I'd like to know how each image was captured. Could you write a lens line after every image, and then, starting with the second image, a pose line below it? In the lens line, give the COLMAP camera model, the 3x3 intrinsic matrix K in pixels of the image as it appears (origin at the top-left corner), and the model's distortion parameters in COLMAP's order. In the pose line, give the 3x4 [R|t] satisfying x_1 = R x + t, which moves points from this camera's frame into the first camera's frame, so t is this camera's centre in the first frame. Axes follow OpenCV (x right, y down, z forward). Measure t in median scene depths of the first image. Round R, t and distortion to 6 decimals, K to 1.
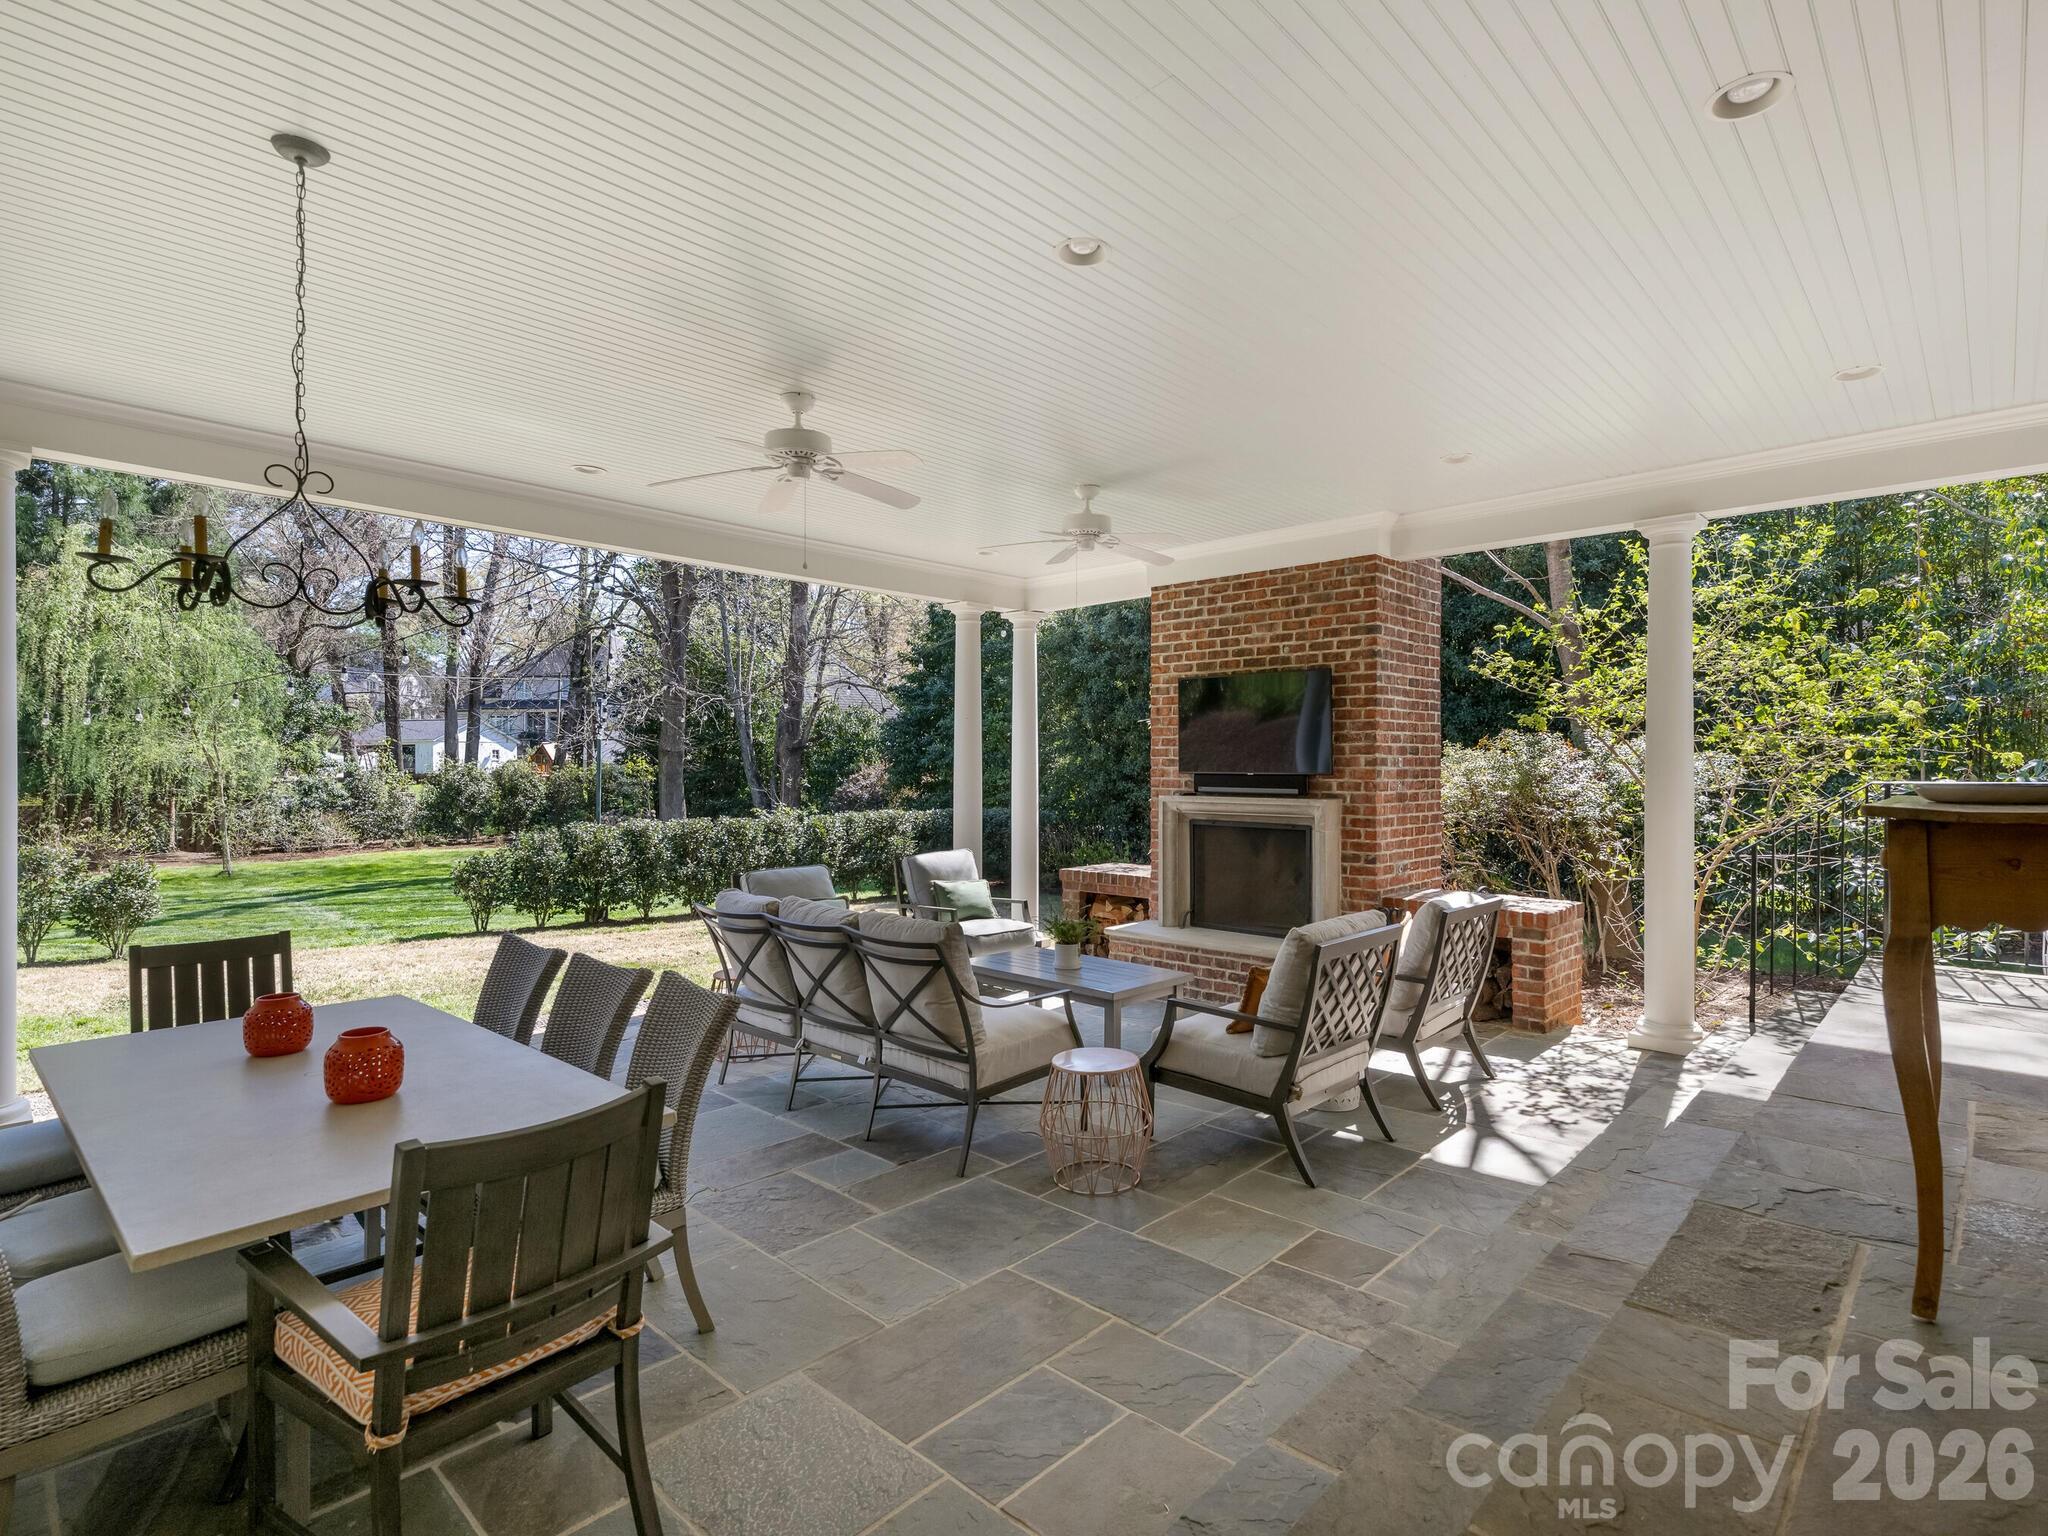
lens RADIAL K [[1032.3, 0, 1021.6], [0, 1032.3, 764.5], [0, 0, 1]] dist [-0.000331, -0.000194]
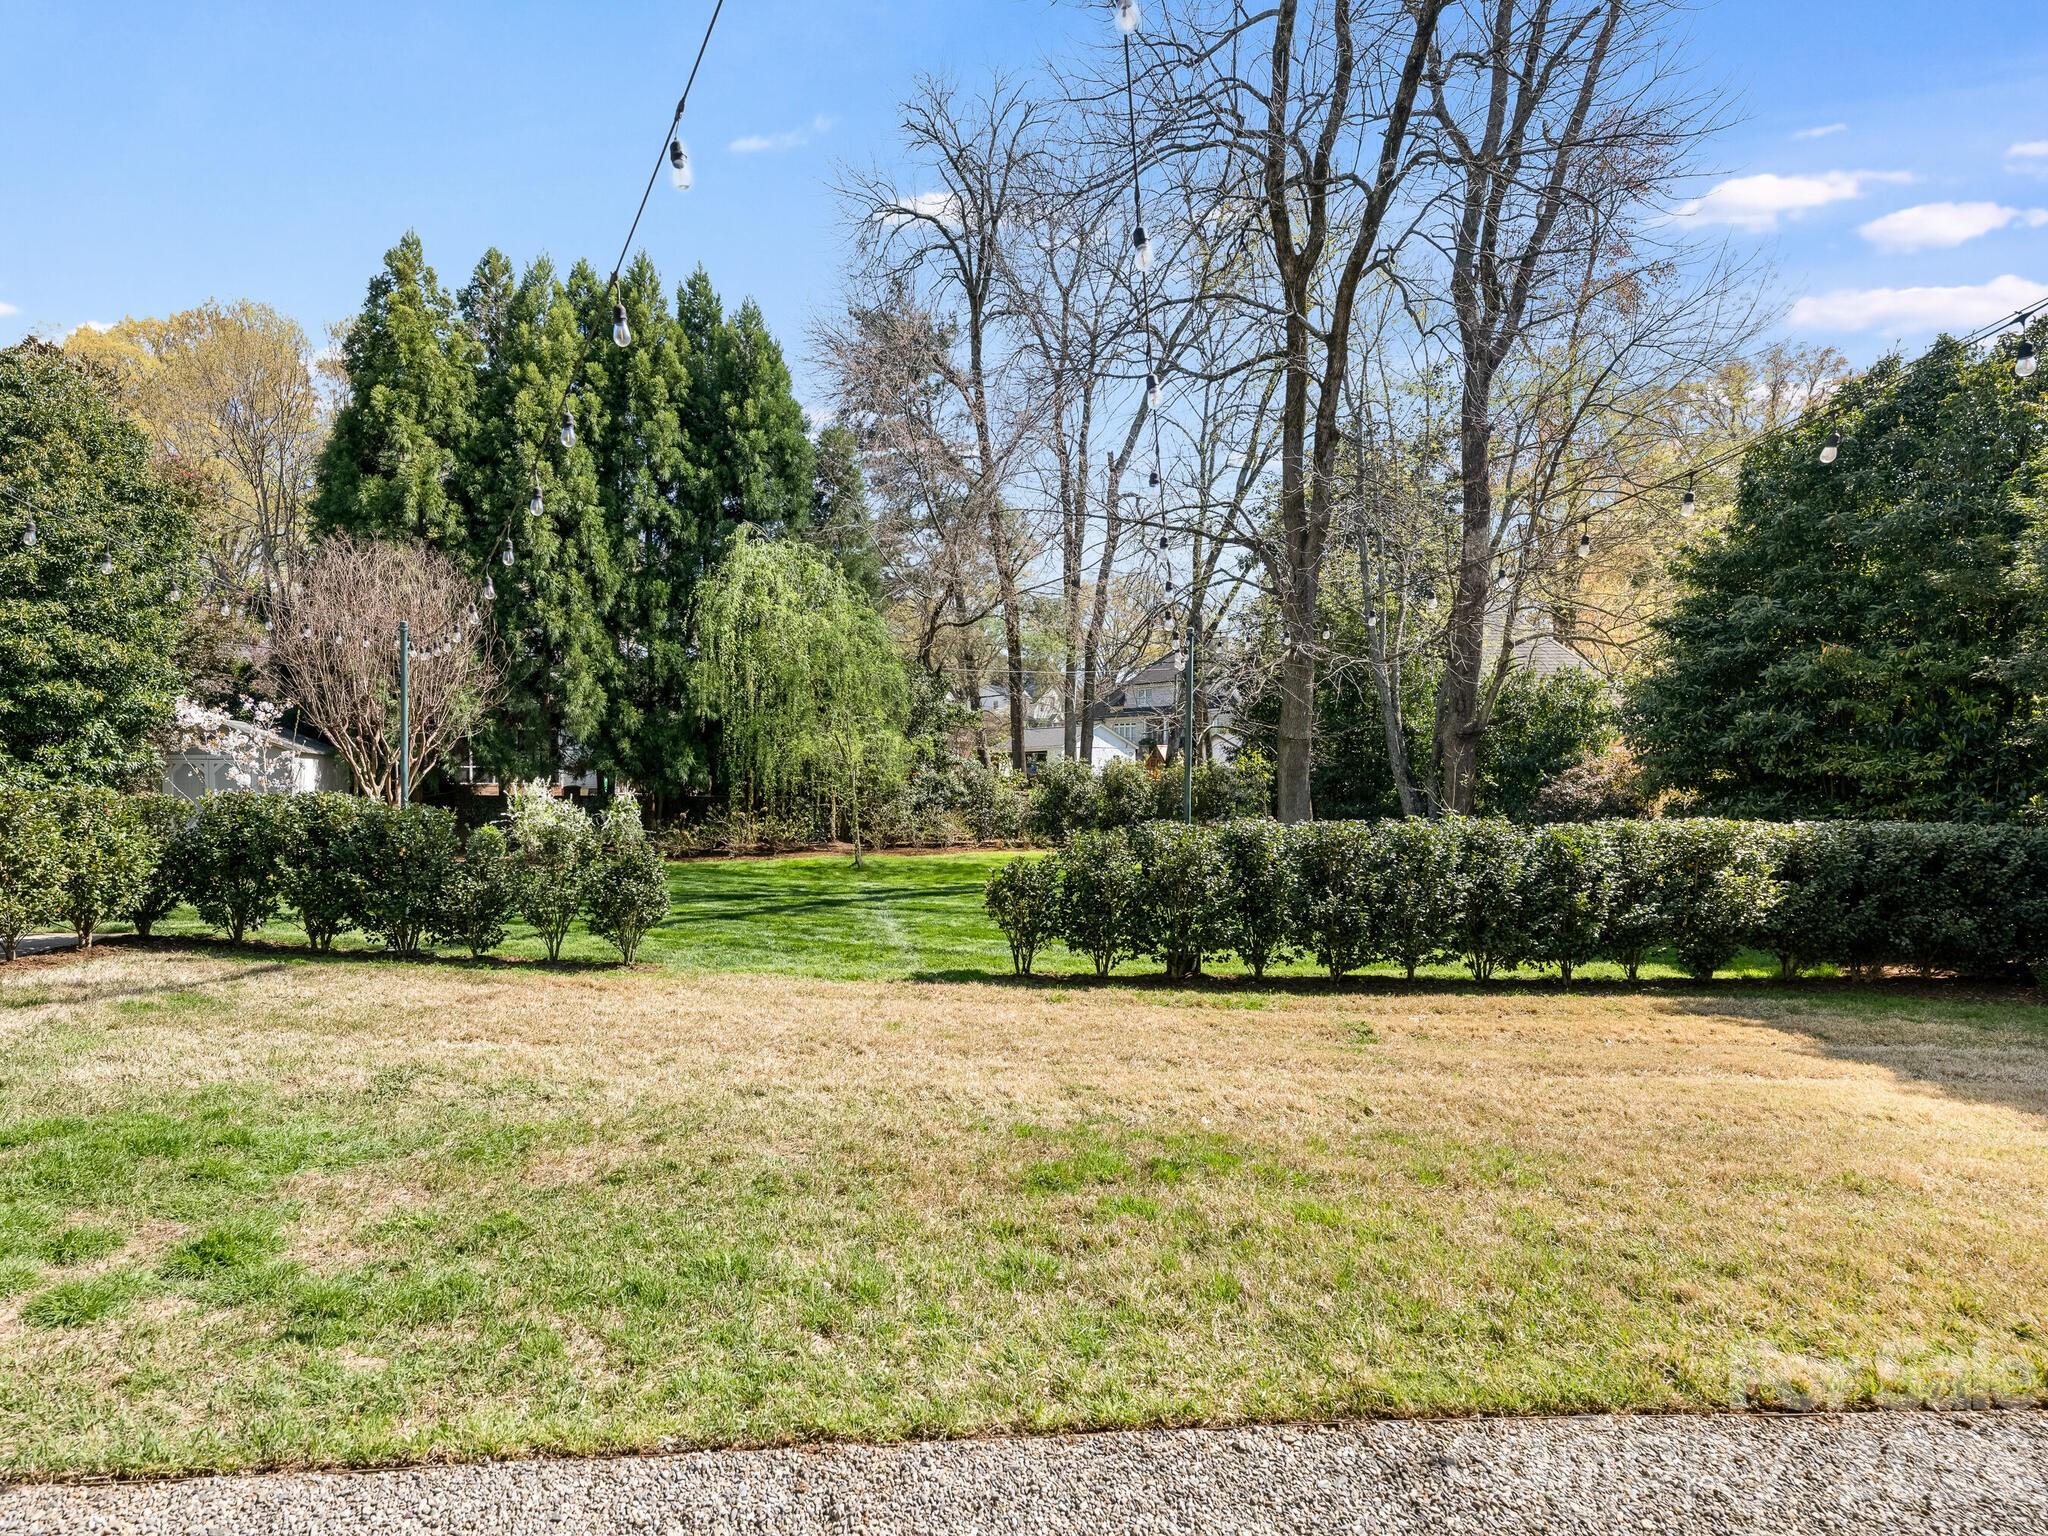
lens RADIAL K [[827.8, 0, 1024.8], [0, 827.8, 790.1], [0, 0, 1]] dist [-0.000496, 0.000068]
pose [[0.807394, 0.004830, -0.589993, -0.147956], [-0.007407, 0.999971, -0.001951, 0.030164], [0.589967, 0.005945, 0.807406, 0.413703]]
